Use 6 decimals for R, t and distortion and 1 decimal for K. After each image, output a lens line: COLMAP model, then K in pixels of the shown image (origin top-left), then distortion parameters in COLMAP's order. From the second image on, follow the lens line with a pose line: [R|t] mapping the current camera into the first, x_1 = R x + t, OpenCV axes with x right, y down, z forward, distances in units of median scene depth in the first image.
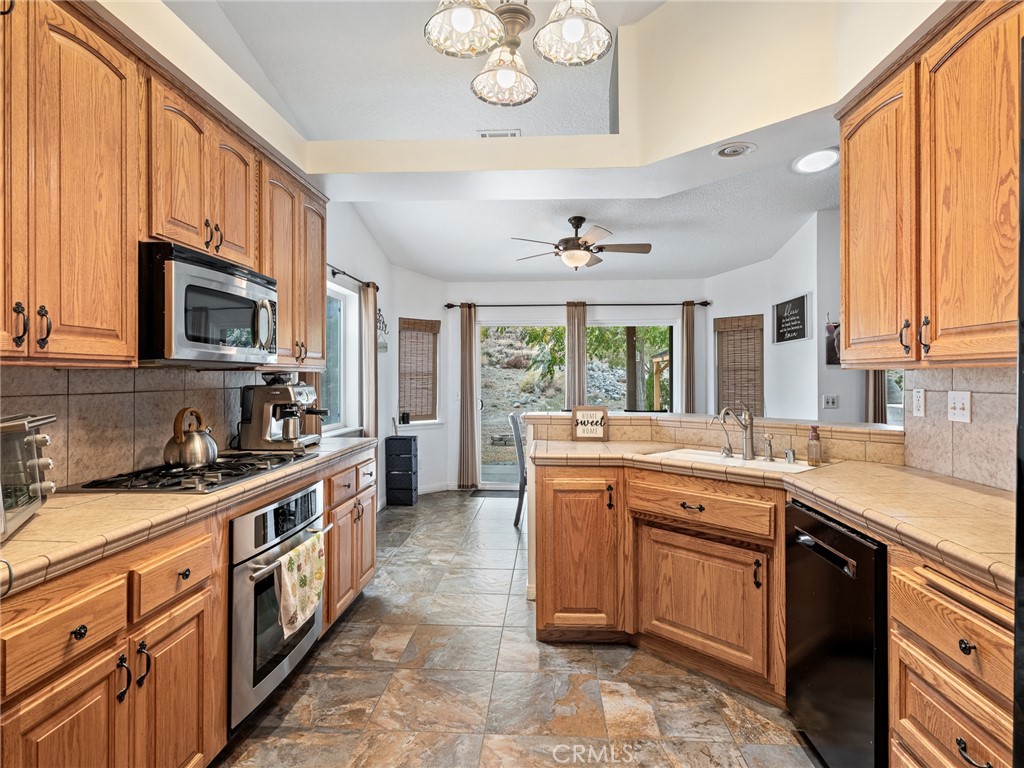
lens RADIAL K [[576.1, 0, 513.7], [0, 576.1, 368.3], [0, 0, 1]] dist [0.002687, 0.000708]
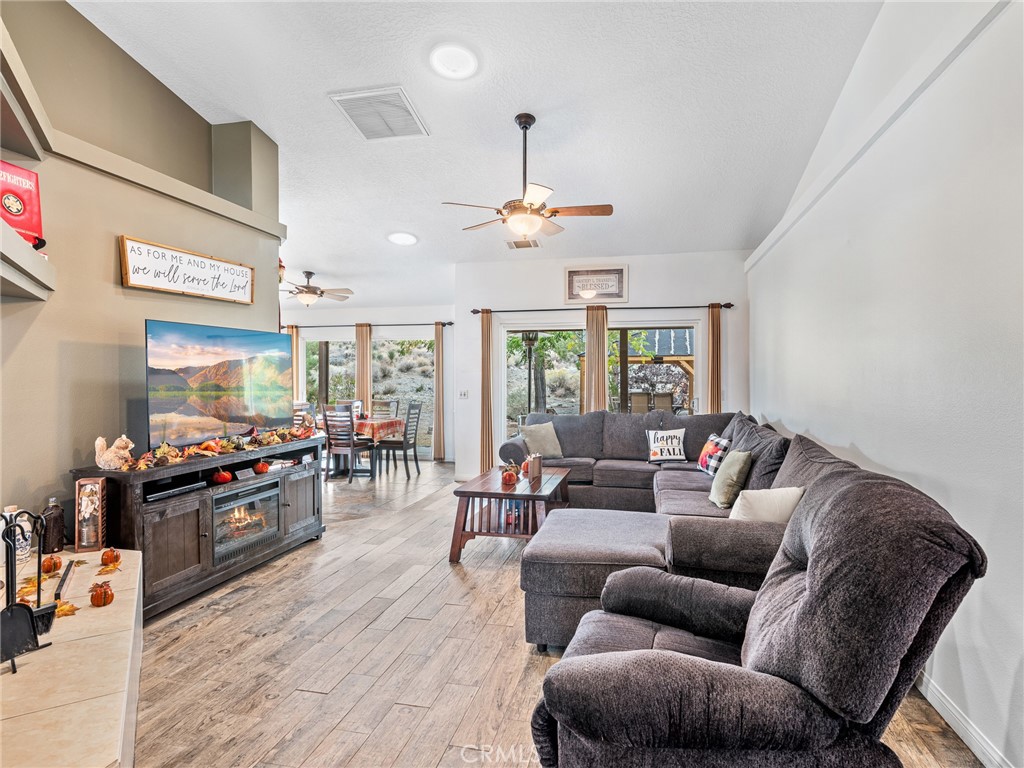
lens RADIAL K [[572.7, 0, 538.0], [0, 572.7, 376.9], [0, 0, 1]] dist [0.000752, 0.000106]
pose [[0.992475, 0.001946, -0.122435, 2.237753], [-0.000034, 0.999878, 0.015615, -0.025126], [0.122450, -0.015493, 0.992354, -1.053024]]
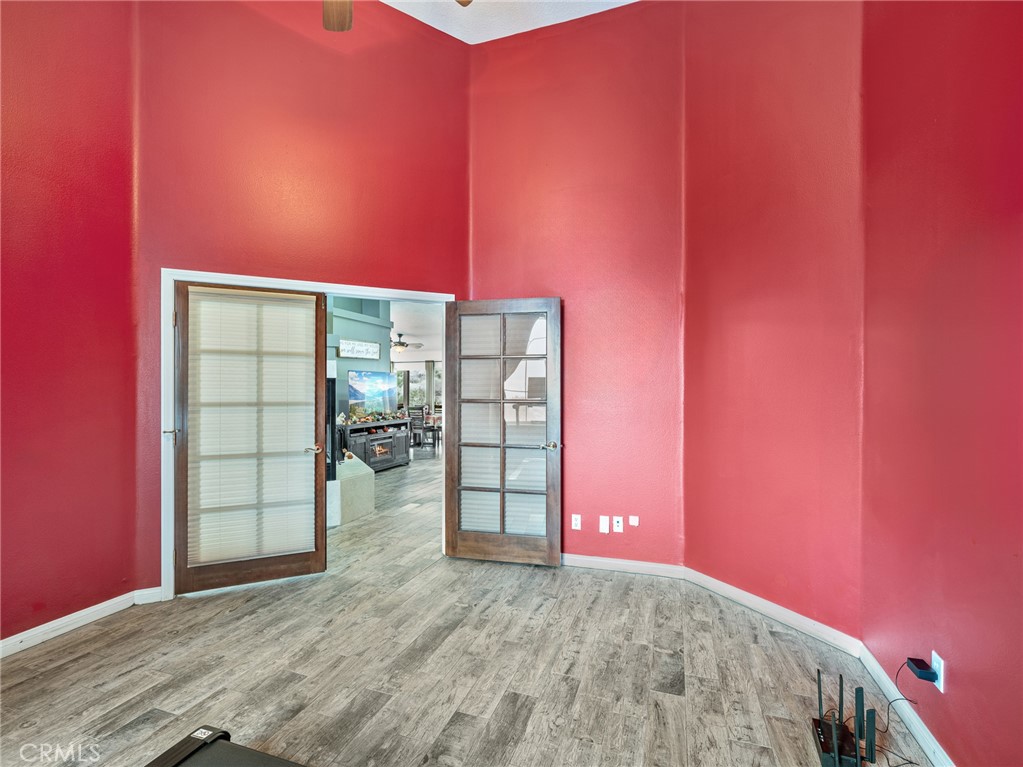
lens RADIAL K [[485.3, 0, 511.5], [0, 485.3, 383.5], [0, 0, 1]] dist [0.001606, 0.000189]
pose [[0.966490, -0.004167, -0.256671, 3.070832], [0.004203, 0.999991, -0.000409, -0.054234], [0.256671, -0.000684, 0.966499, -2.791472]]
